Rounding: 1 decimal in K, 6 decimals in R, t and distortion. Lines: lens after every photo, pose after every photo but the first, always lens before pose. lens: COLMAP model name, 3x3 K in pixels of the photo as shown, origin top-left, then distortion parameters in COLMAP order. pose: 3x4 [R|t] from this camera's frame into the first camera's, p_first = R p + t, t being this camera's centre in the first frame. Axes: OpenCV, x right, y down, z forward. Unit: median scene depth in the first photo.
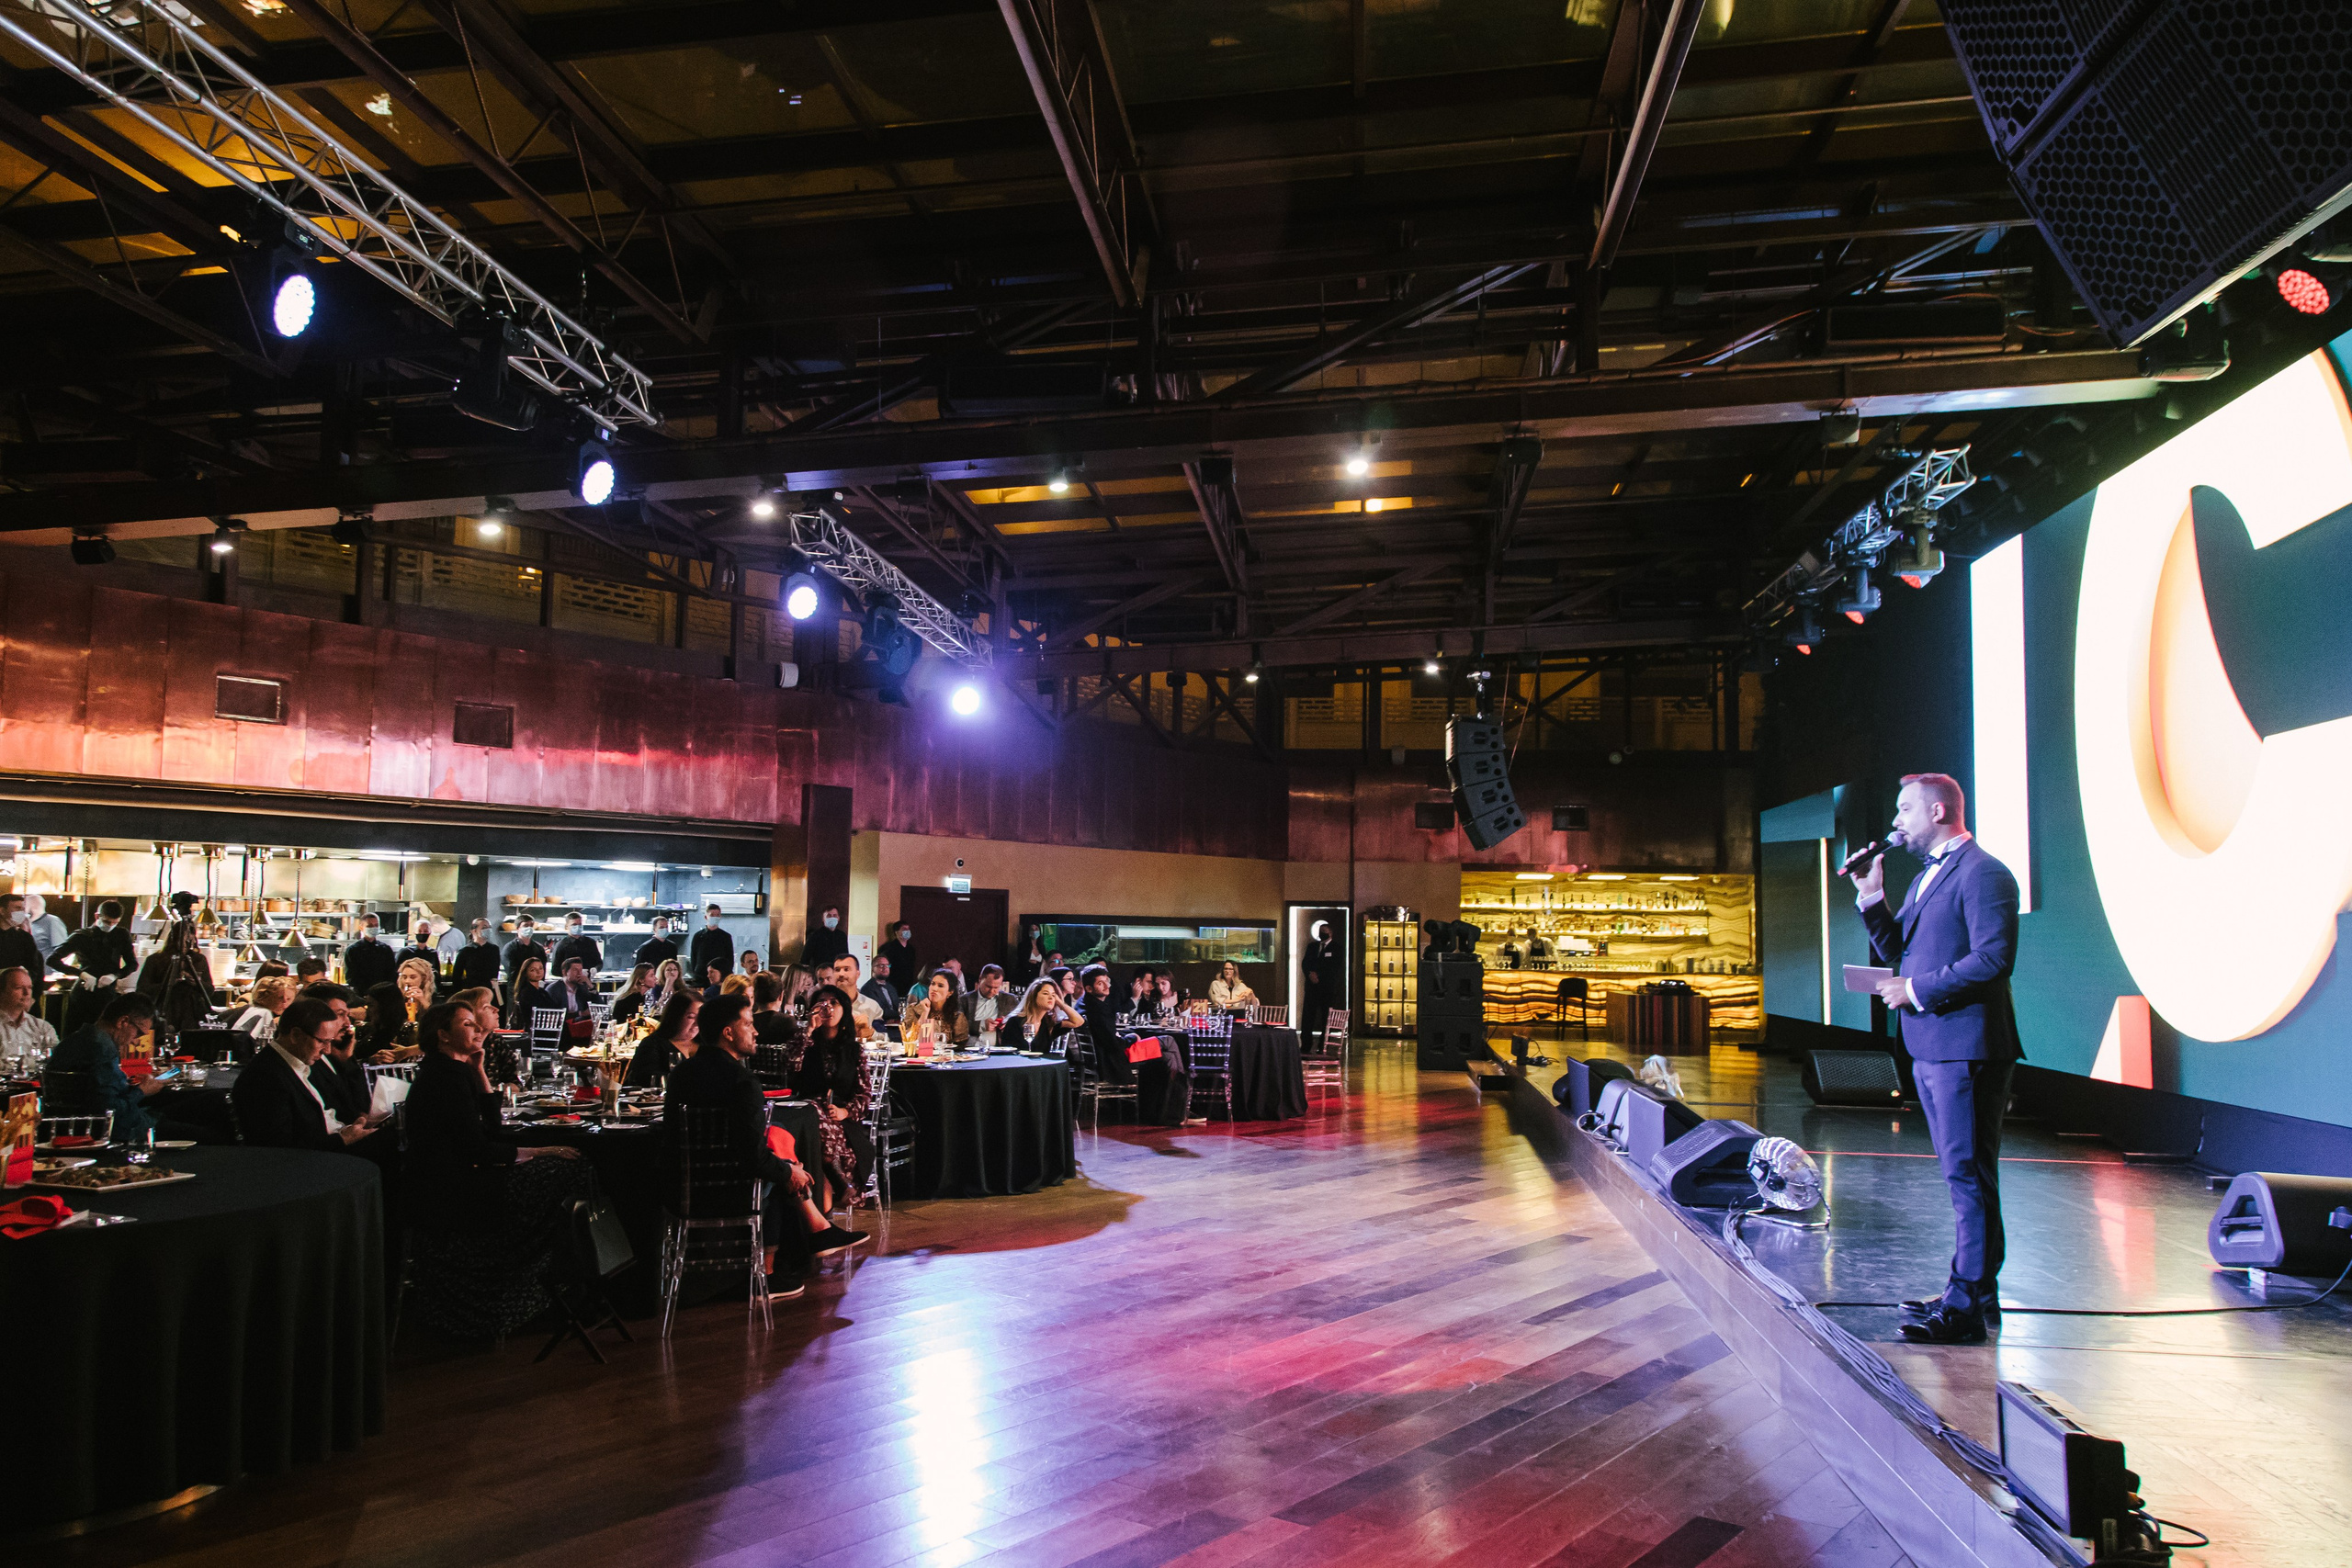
lens RADIAL K [[1641.9, 0, 1267.2], [0, 1641.9, 740.5], [0, 0, 1]] dist [0.009598, -0.000686]
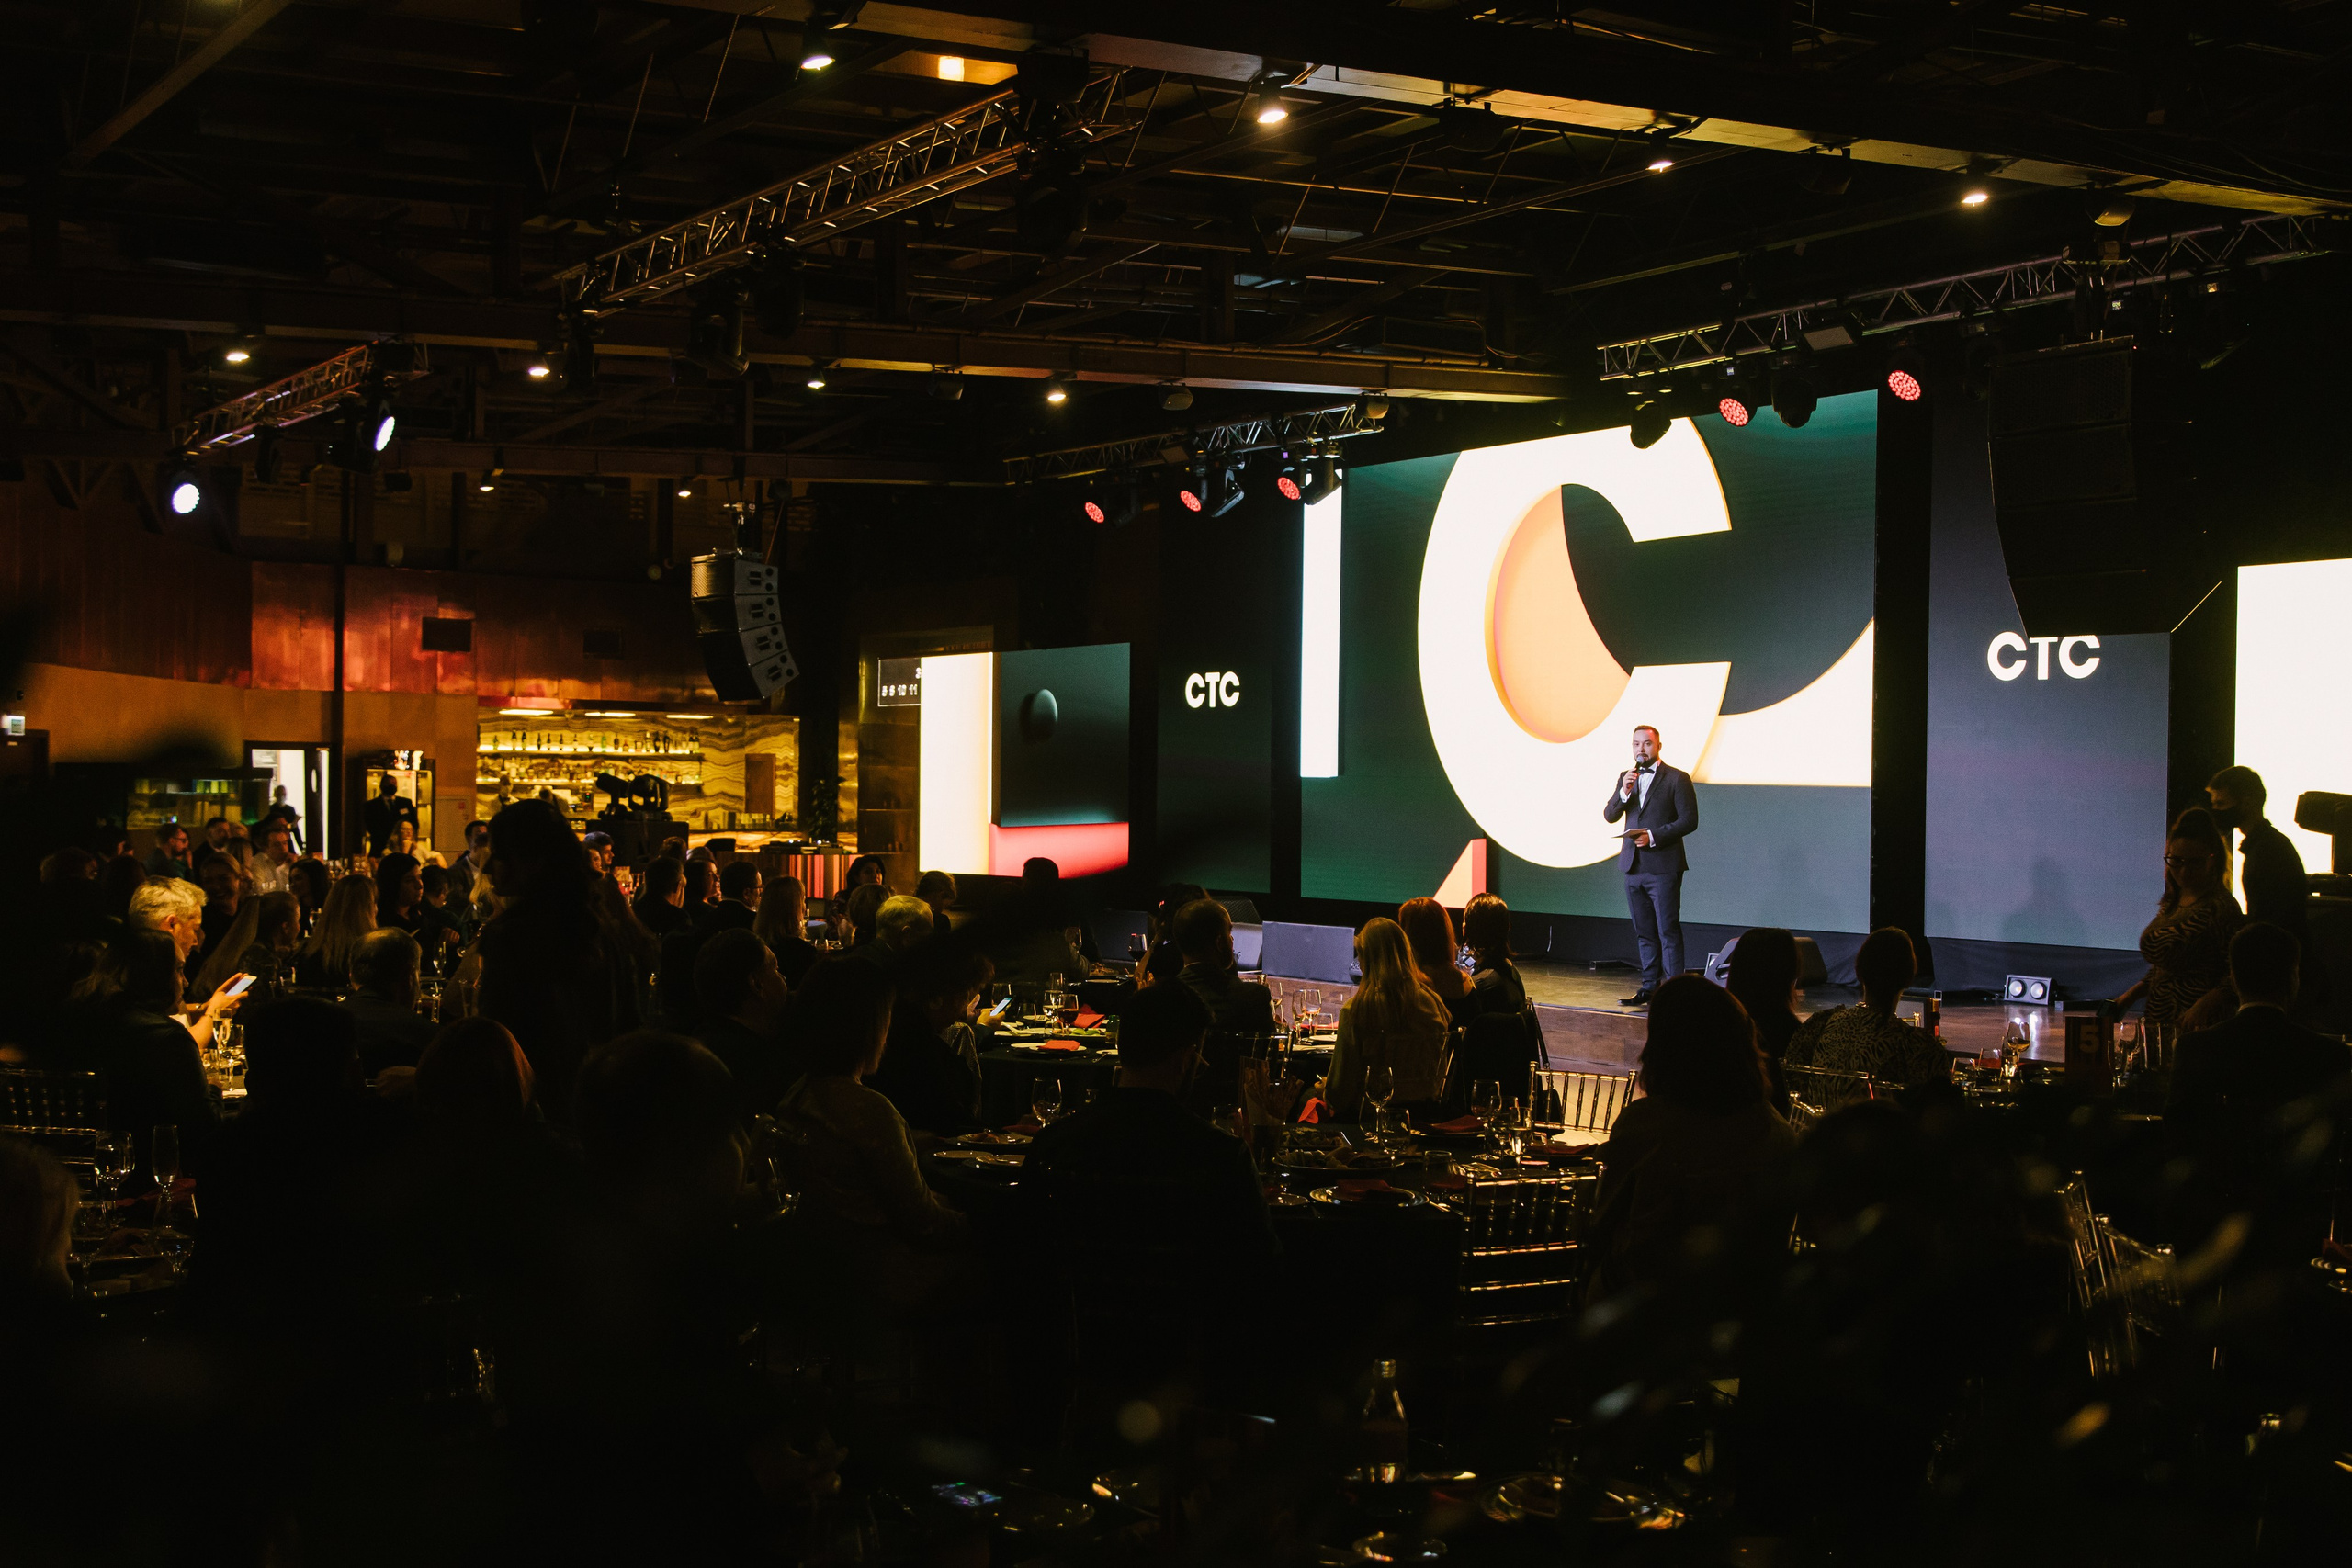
lens RADIAL K [[2964.1, 0, 1160.0], [0, 2964.1, 757.0], [0, 0, 1]] dist [0.042812, 0.000000]
pose [[0.732500, 0.003788, 0.680756, -0.596462], [-0.084337, 0.992786, 0.085223, -0.045046], [-0.675522, -0.119839, 0.727536, -0.266116]]
